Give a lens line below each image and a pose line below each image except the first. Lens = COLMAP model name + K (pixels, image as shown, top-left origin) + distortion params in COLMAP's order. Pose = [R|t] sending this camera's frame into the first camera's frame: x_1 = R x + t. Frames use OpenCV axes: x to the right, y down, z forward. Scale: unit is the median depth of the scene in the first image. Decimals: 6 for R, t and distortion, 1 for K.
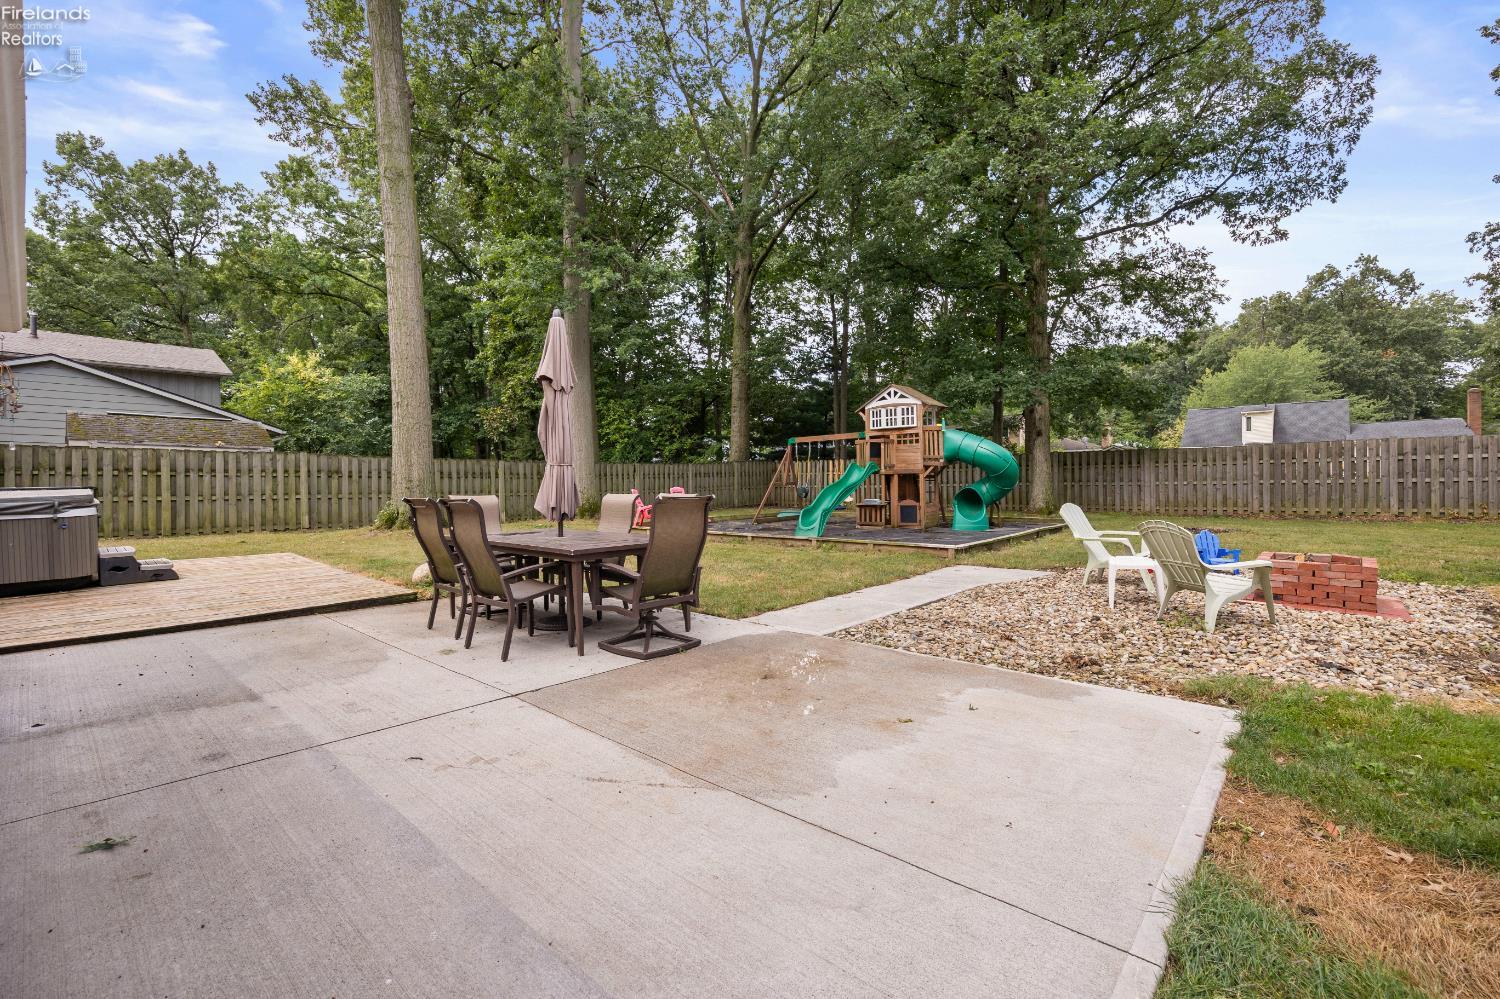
lens RADIAL K [[640.1, 0, 749.2], [0, 640.1, 478.1], [0, 0, 1]] dist [-0.013381, -0.000127]
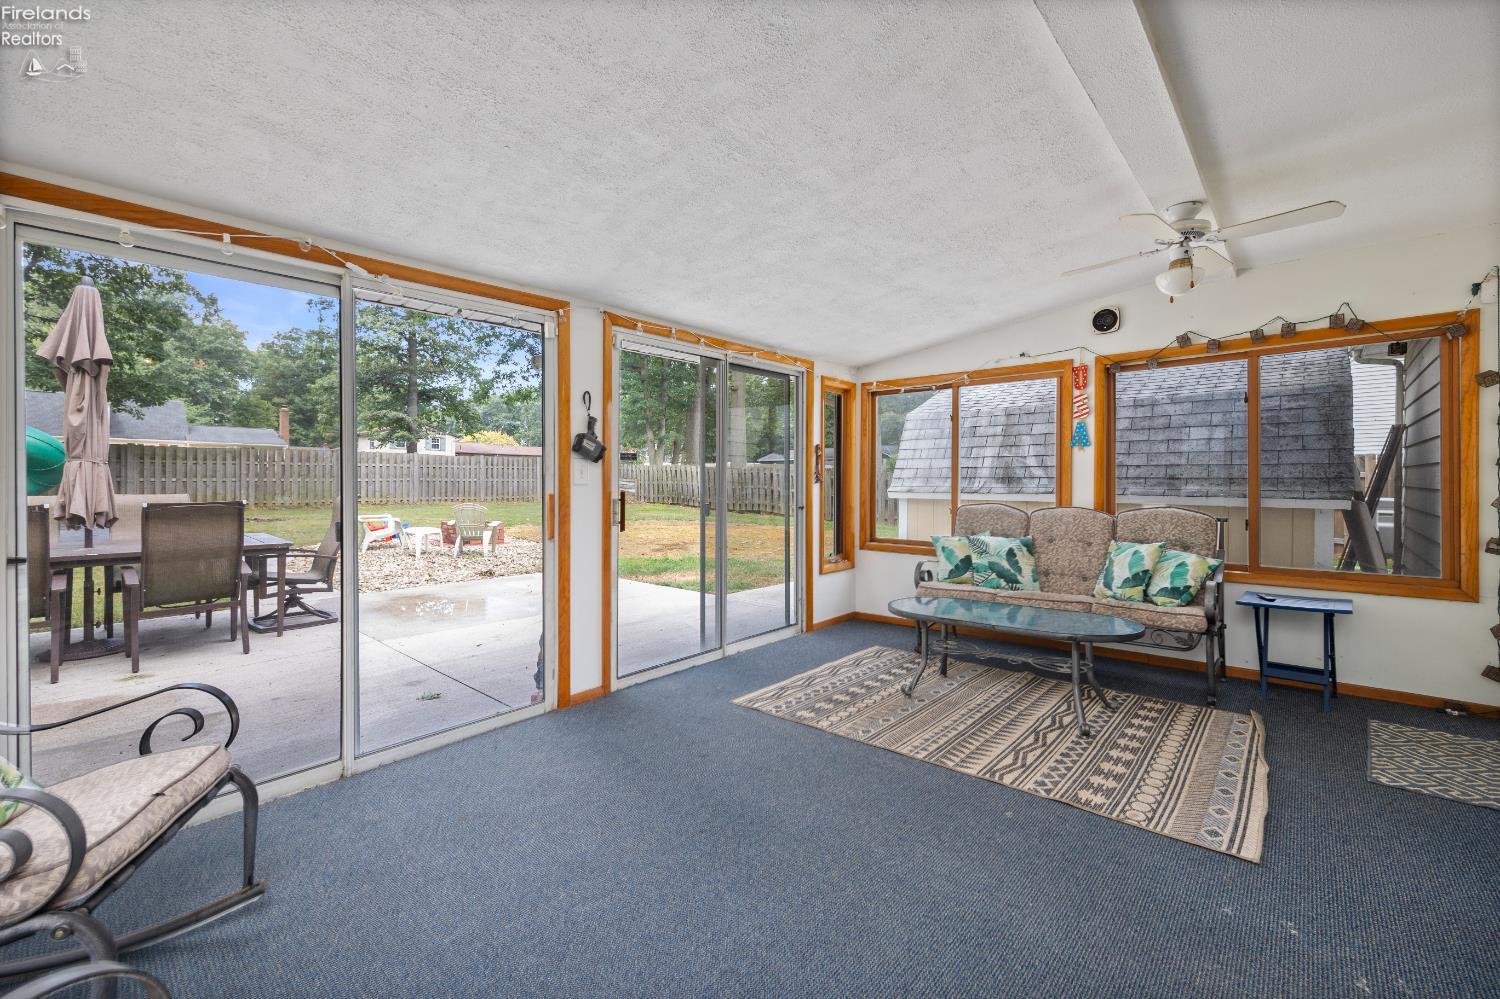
lens RADIAL K [[618.6, 0, 750.0], [0, 618.6, 499.5], [0, 0, 1]] dist [-0.000442, -0.000084]
pose [[0.006289, -0.023232, 0.999710, -0.334425], [-0.018735, 0.999552, 0.023346, -0.001420], [-0.999805, -0.018876, 0.005851, 0.049075]]
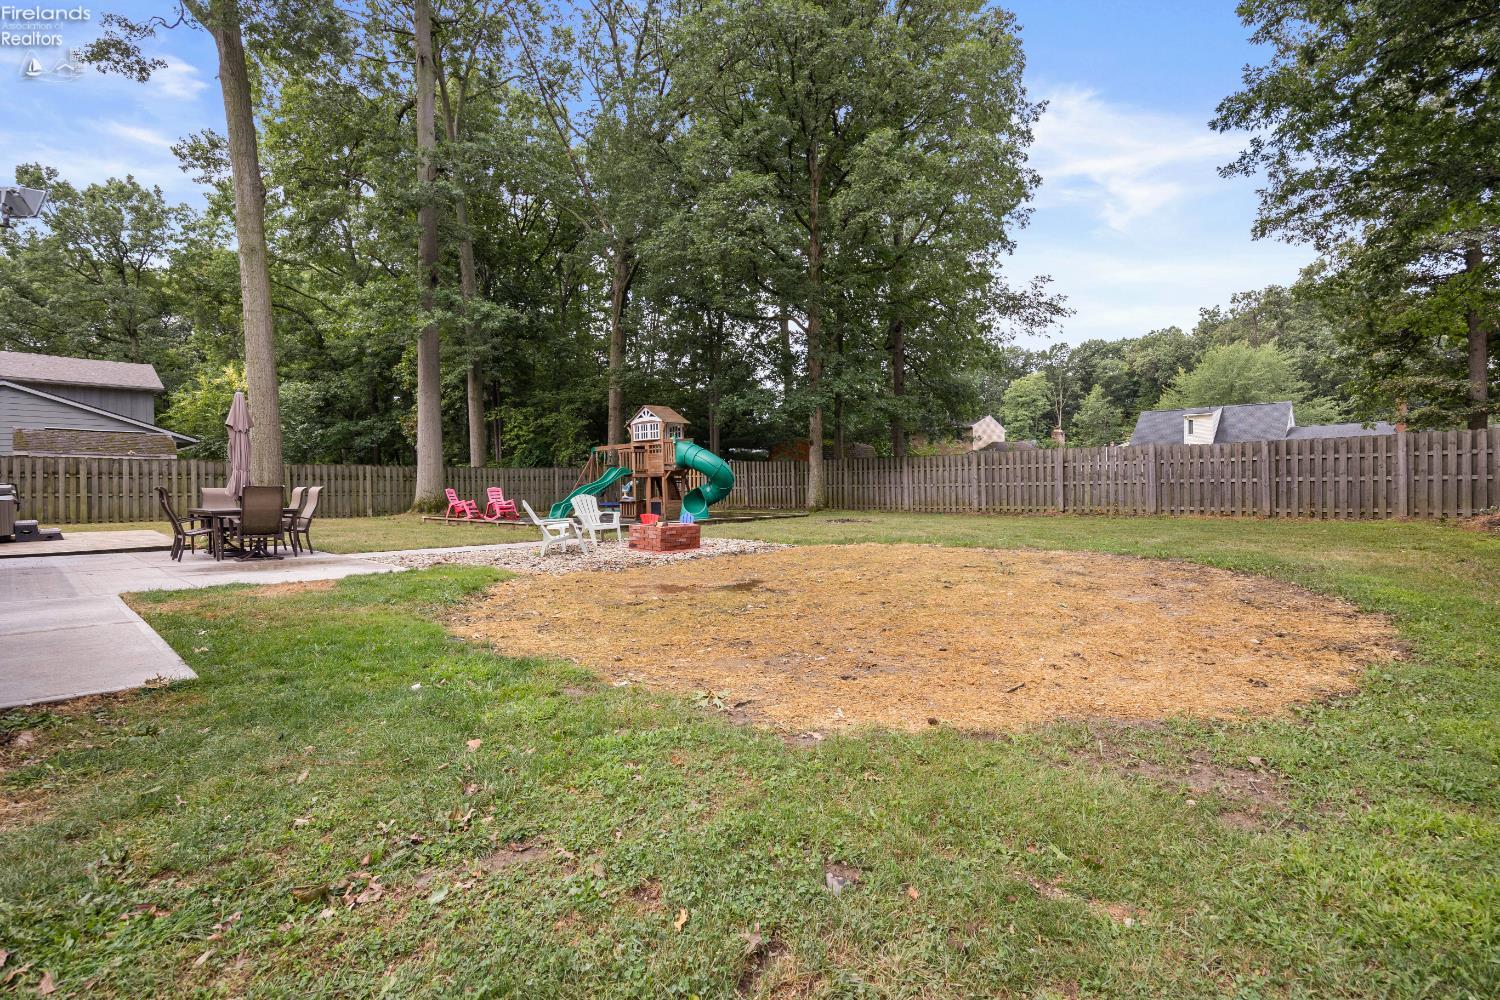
lens RADIAL K [[714.5, 0, 754.3], [0, 714.5, 483.3], [0, 0, 1]] dist [-0.013693, 0.000293]
pose [[0.999418, 0.001624, -0.034065, 0.416054], [-0.001578, 0.999998, 0.001371, 0.002944], [0.034068, -0.001316, 0.999419, -0.334861]]
